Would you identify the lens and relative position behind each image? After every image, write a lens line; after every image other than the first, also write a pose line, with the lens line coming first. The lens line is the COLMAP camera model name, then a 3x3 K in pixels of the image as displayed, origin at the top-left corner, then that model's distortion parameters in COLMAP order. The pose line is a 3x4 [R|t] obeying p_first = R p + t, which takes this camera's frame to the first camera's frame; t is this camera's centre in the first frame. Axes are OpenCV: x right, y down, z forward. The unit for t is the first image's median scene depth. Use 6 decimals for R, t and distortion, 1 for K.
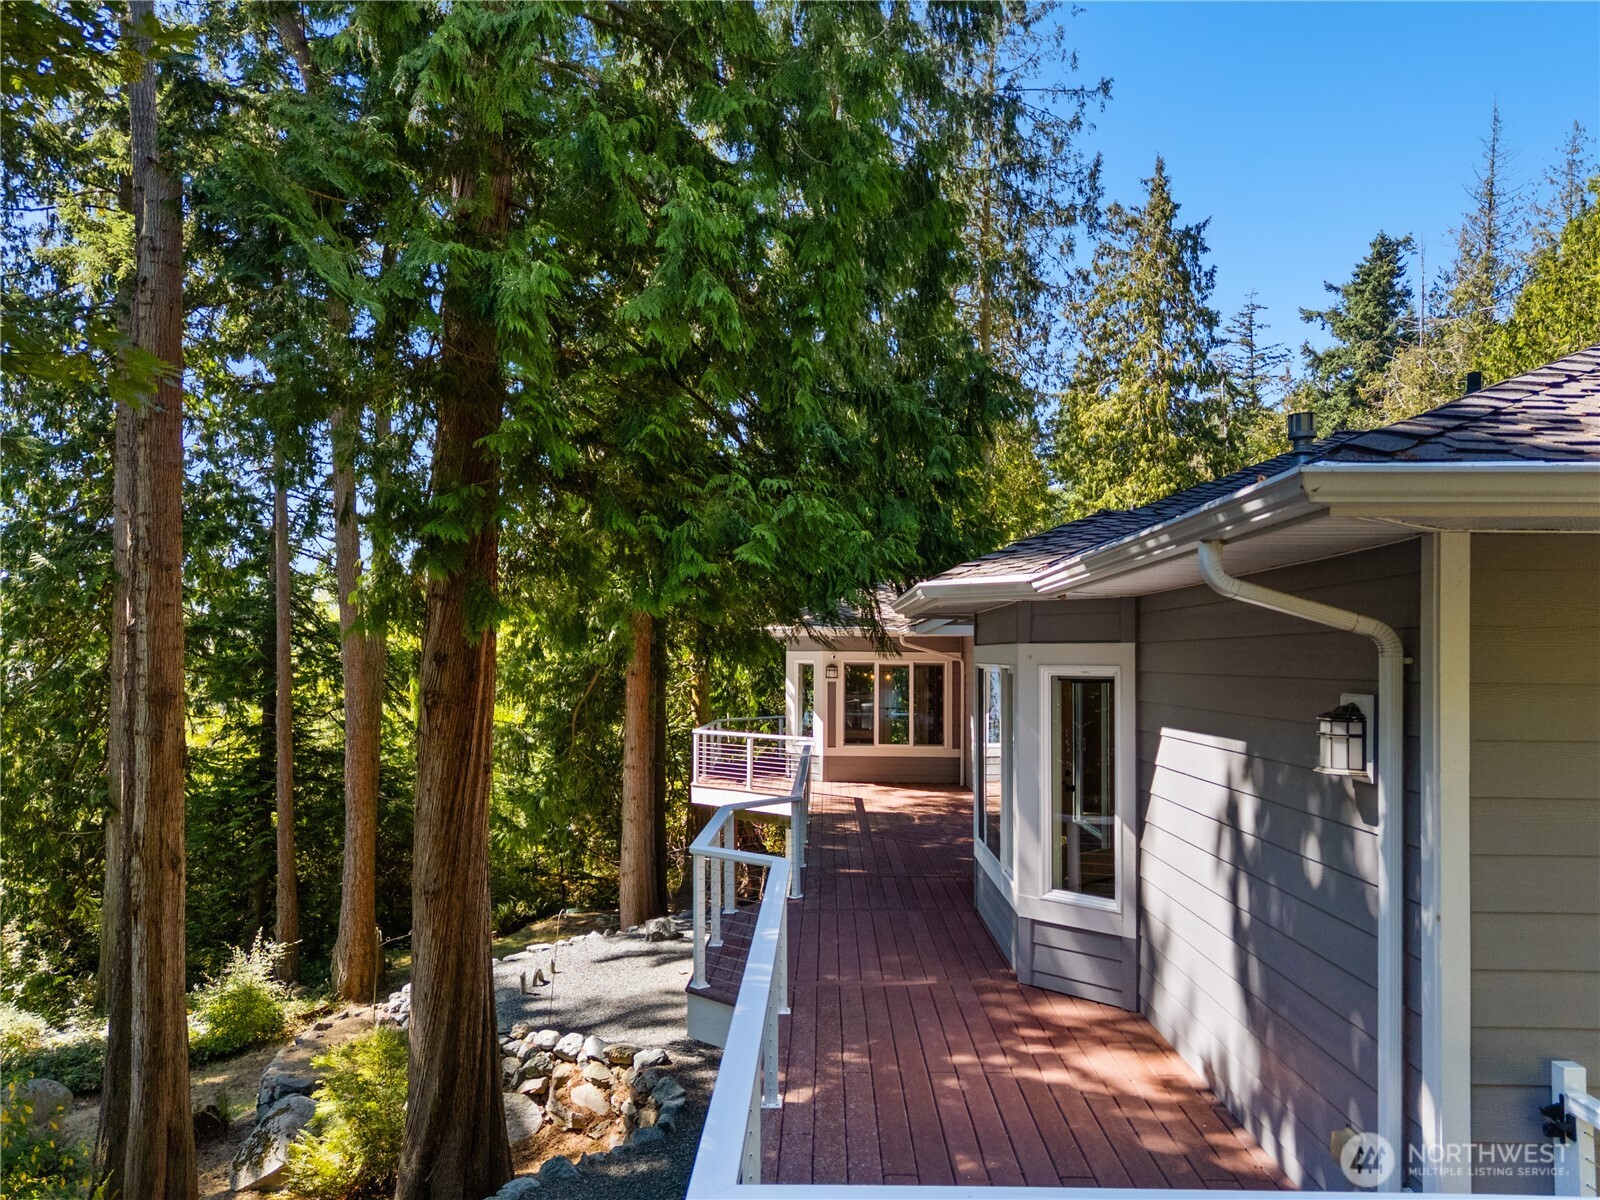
lens RADIAL K [[1181.8, 0, 789.2], [0, 1181.8, 619.4], [0, 0, 1]] dist [0.069629, -0.096510]
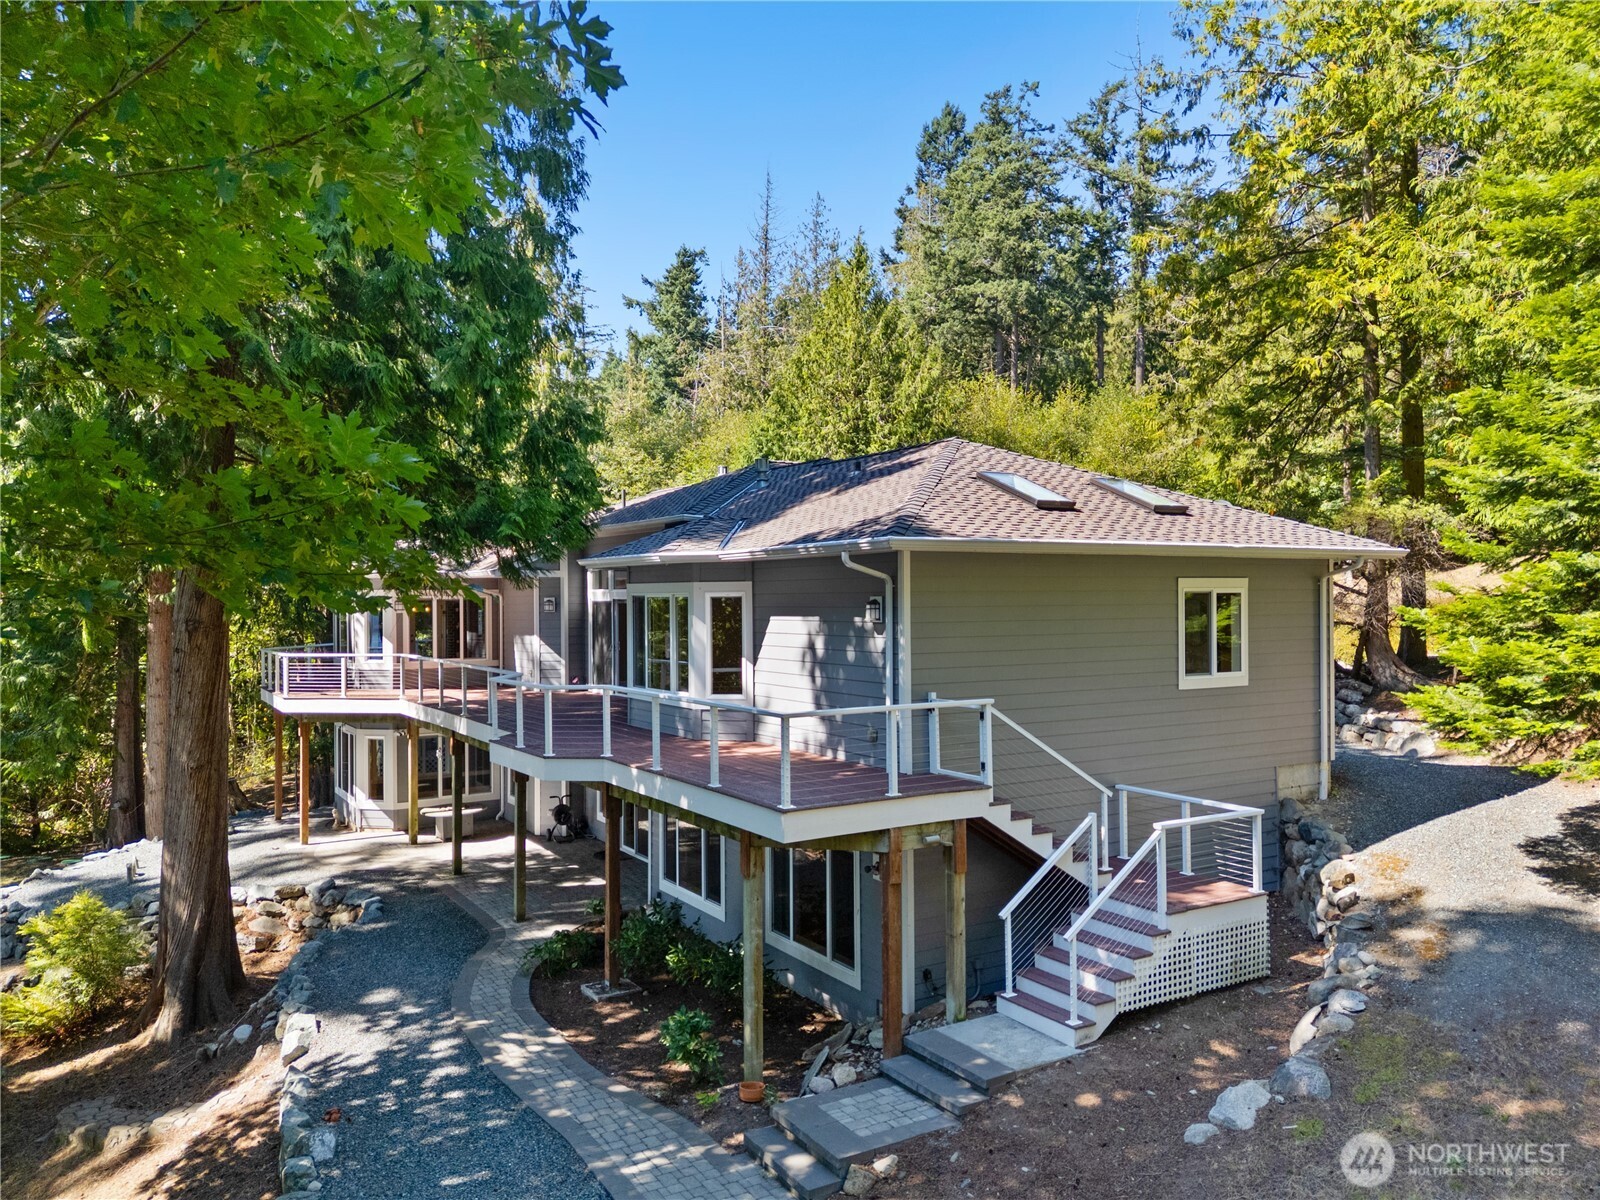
lens RADIAL K [[1161.0, 0, 800.0], [0, 1161.0, 600.0], [0, 0, 1]] dist [0.023301, -0.048922]
pose [[0.833261, -0.023885, 0.552364, -0.287040], [0.001818, 0.999179, 0.040465, -0.011704], [-0.552877, -0.032714, 0.832621, -0.306061]]
